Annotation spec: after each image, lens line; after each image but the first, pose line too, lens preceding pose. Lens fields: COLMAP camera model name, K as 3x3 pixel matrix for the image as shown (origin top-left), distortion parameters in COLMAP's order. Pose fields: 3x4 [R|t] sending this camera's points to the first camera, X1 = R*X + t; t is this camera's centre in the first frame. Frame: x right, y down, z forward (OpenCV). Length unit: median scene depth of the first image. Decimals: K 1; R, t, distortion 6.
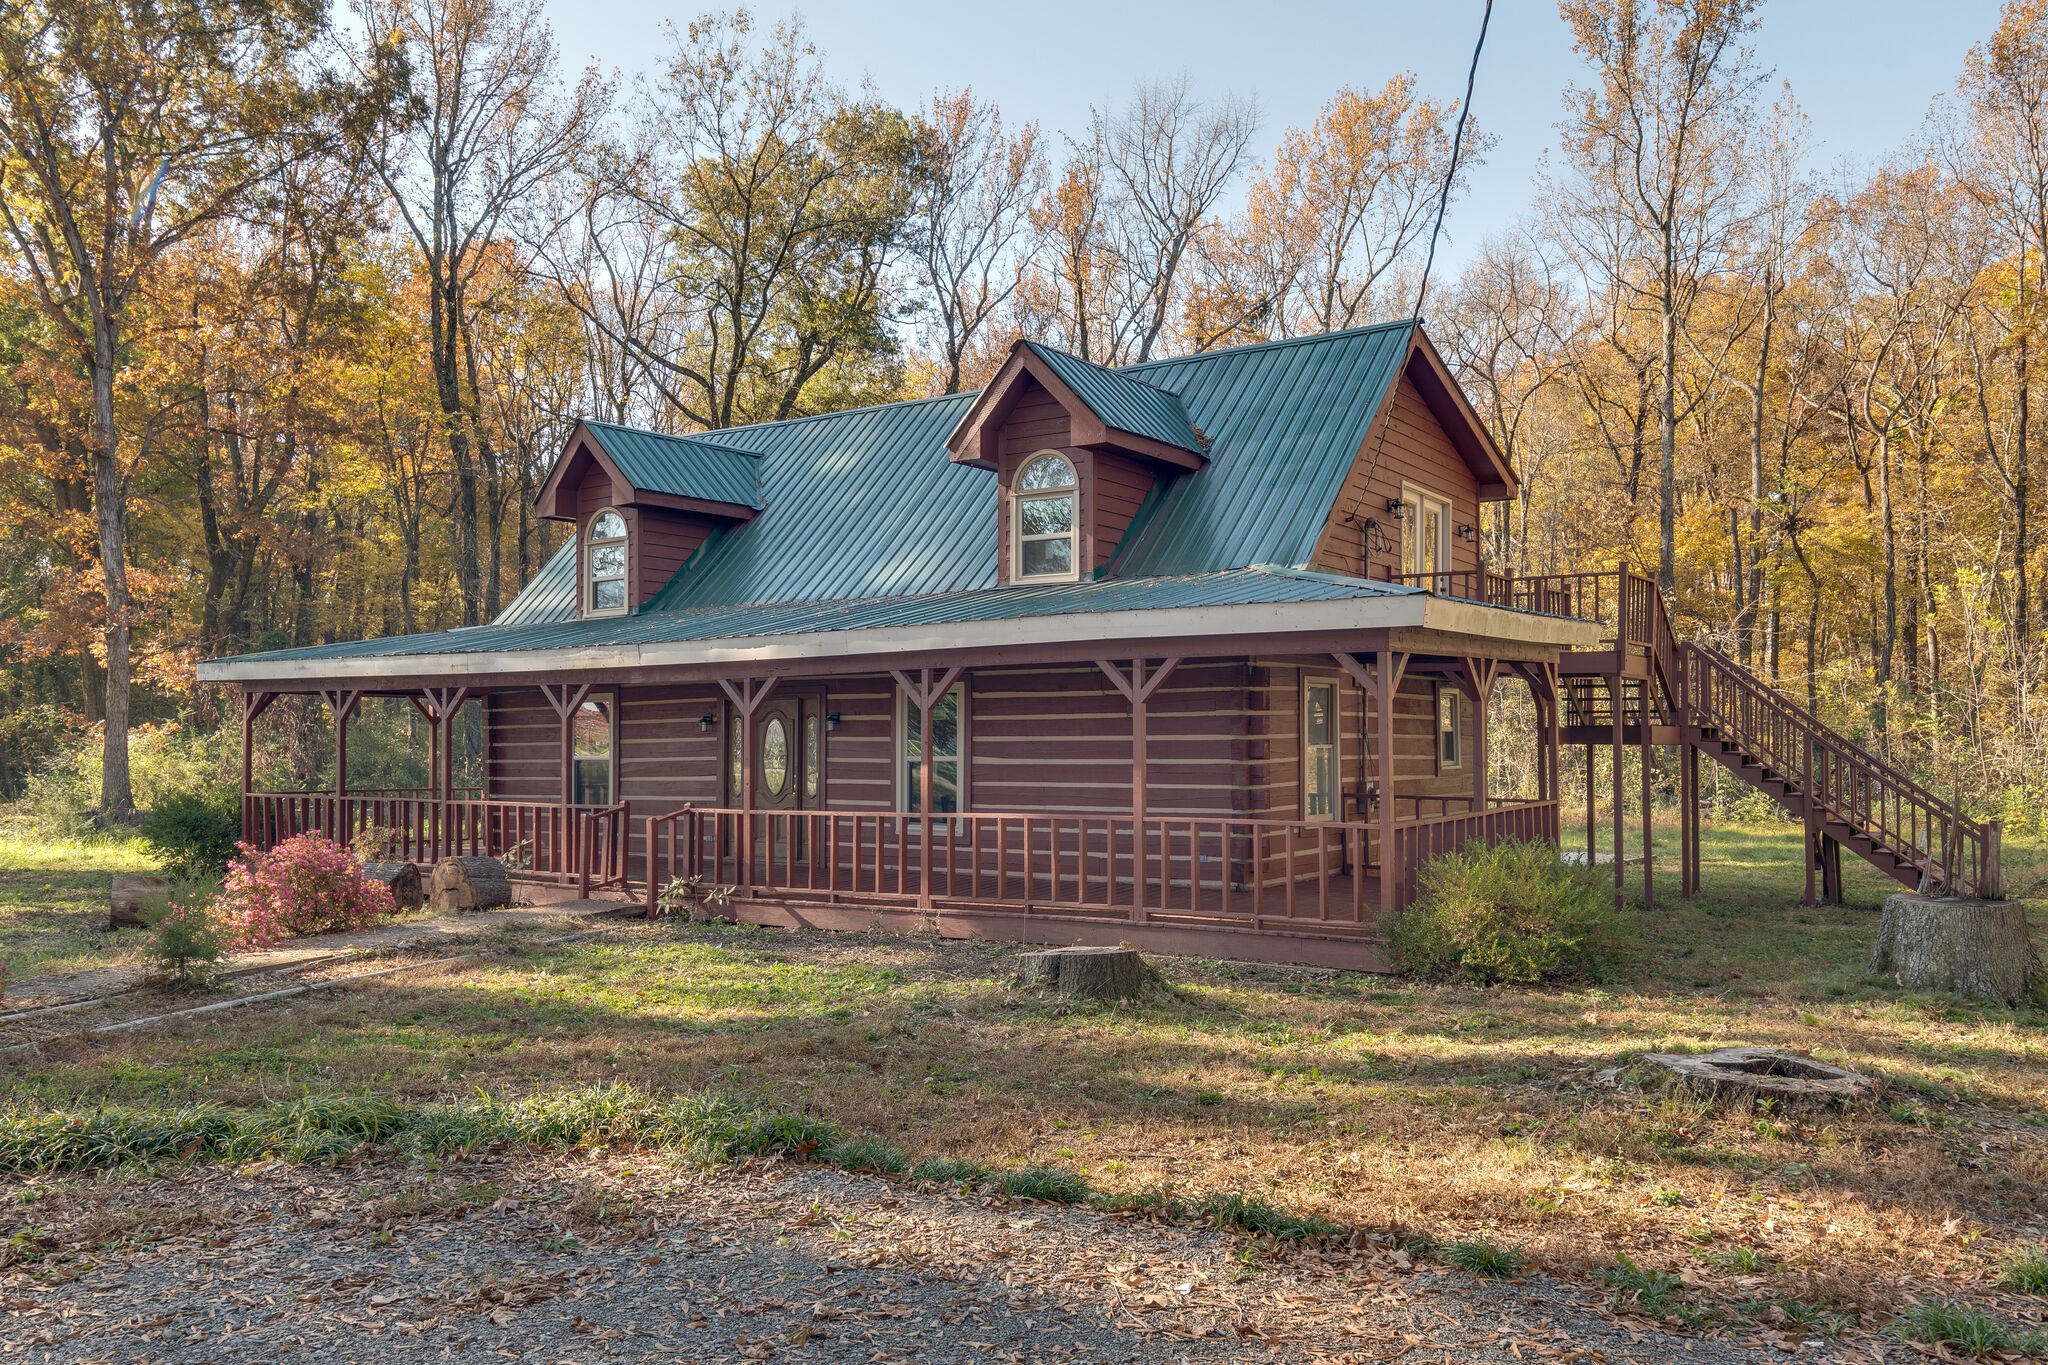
lens RADIAL K [[1516.4, 0, 882.3], [0, 1516.4, 685.9], [0, 0, 1]] dist [0.006274, -0.002890]
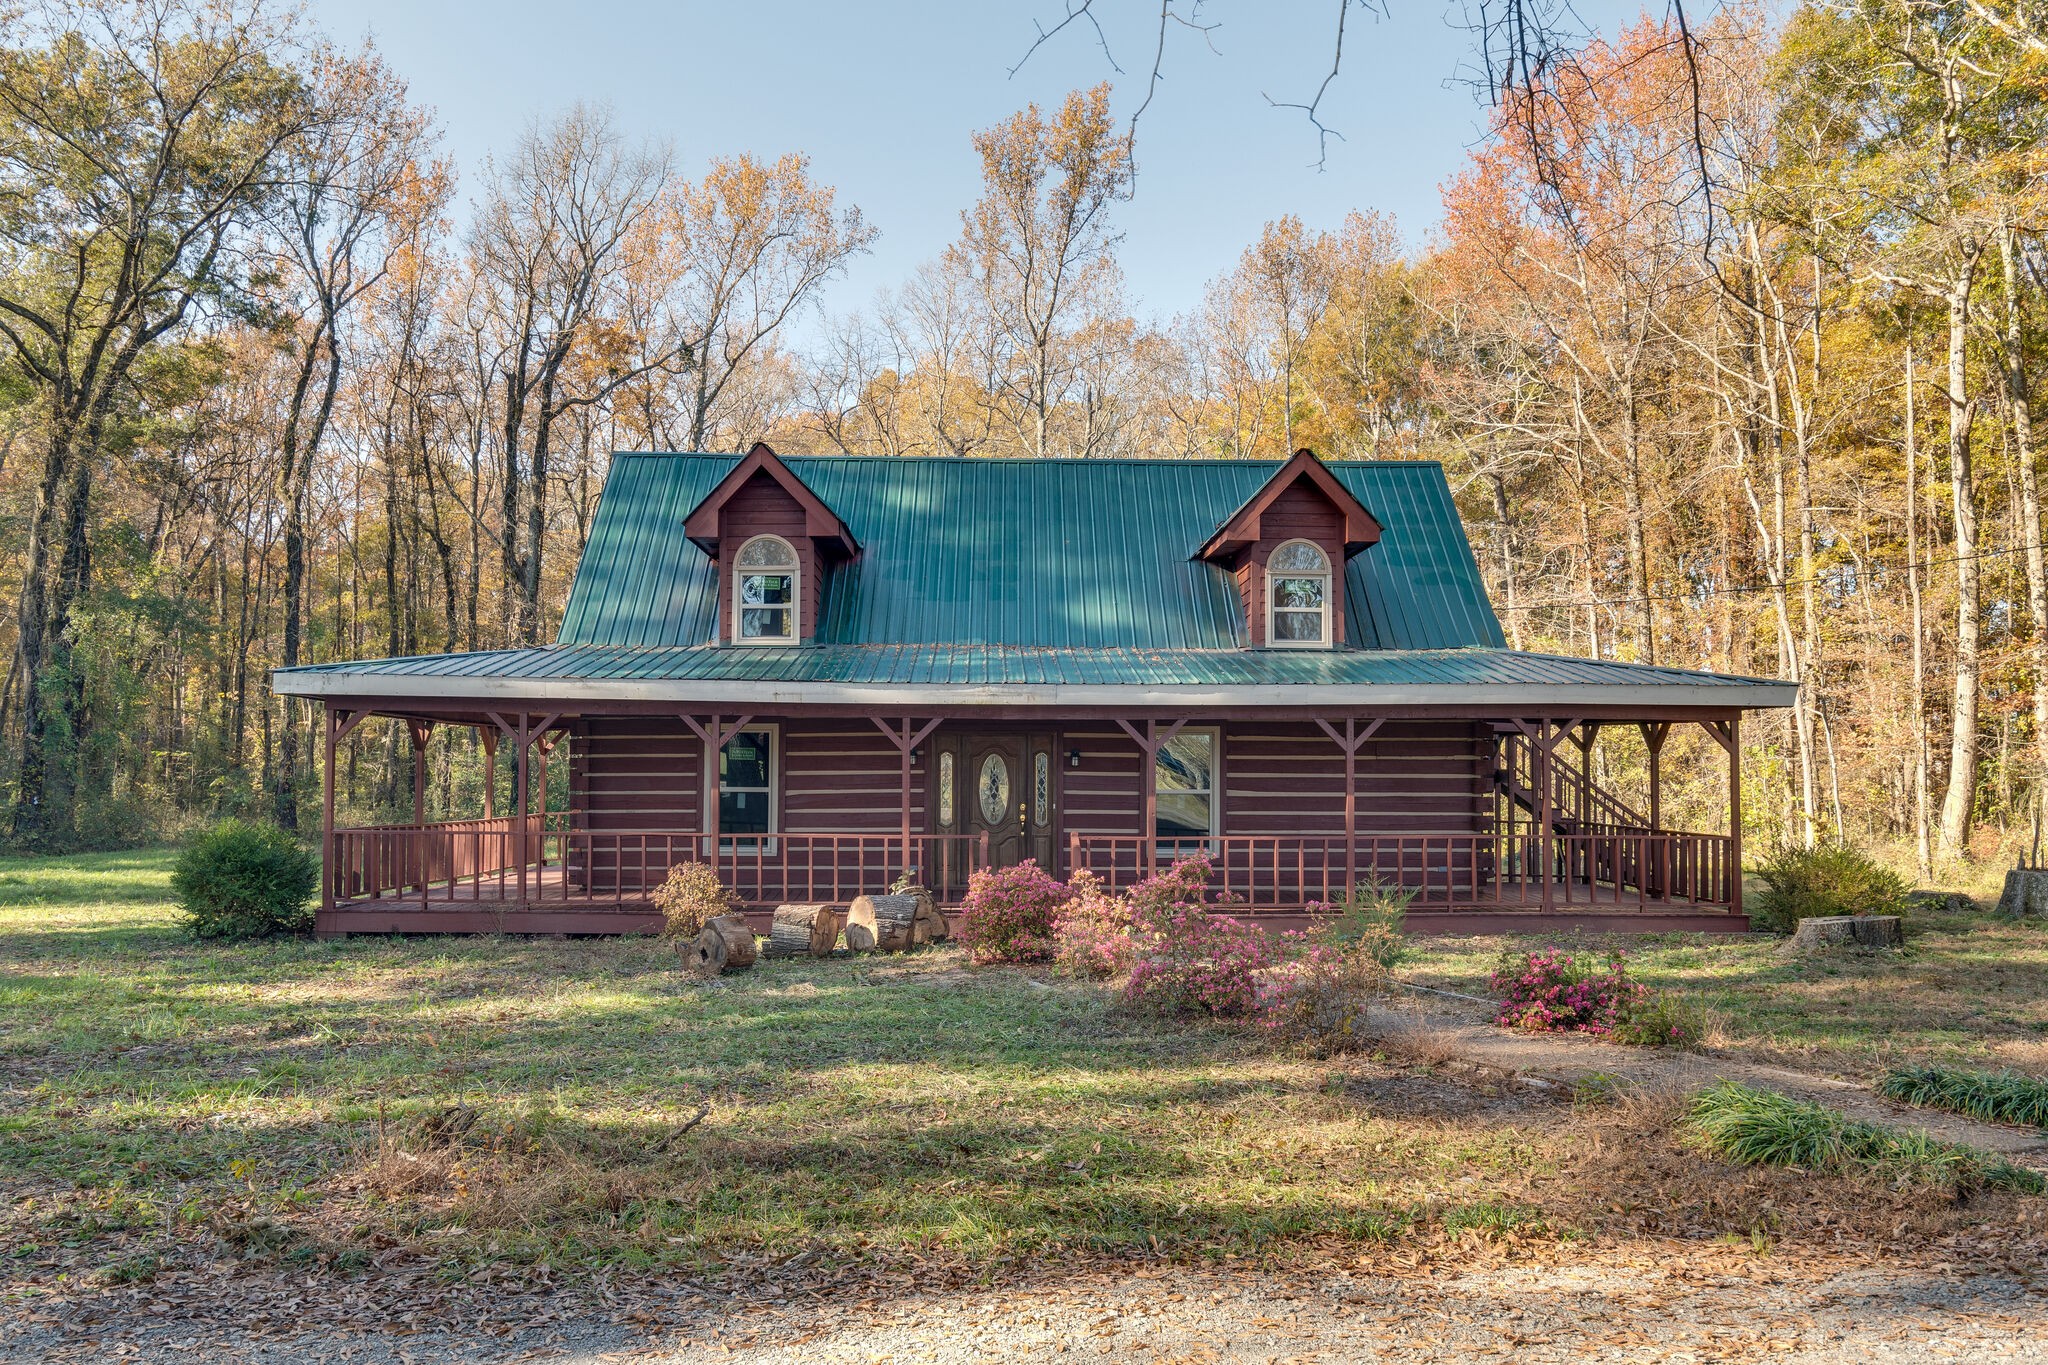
lens RADIAL K [[1520.4, 0, 1022.0], [0, 1520.4, 720.4], [0, 0, 1]] dist [-0.002623, -0.002696]
pose [[0.821342, 0.028171, 0.569740, -0.407059], [-0.029660, 0.999538, -0.006663, 0.002759], [-0.569664, -0.011426, 0.821798, 0.063939]]
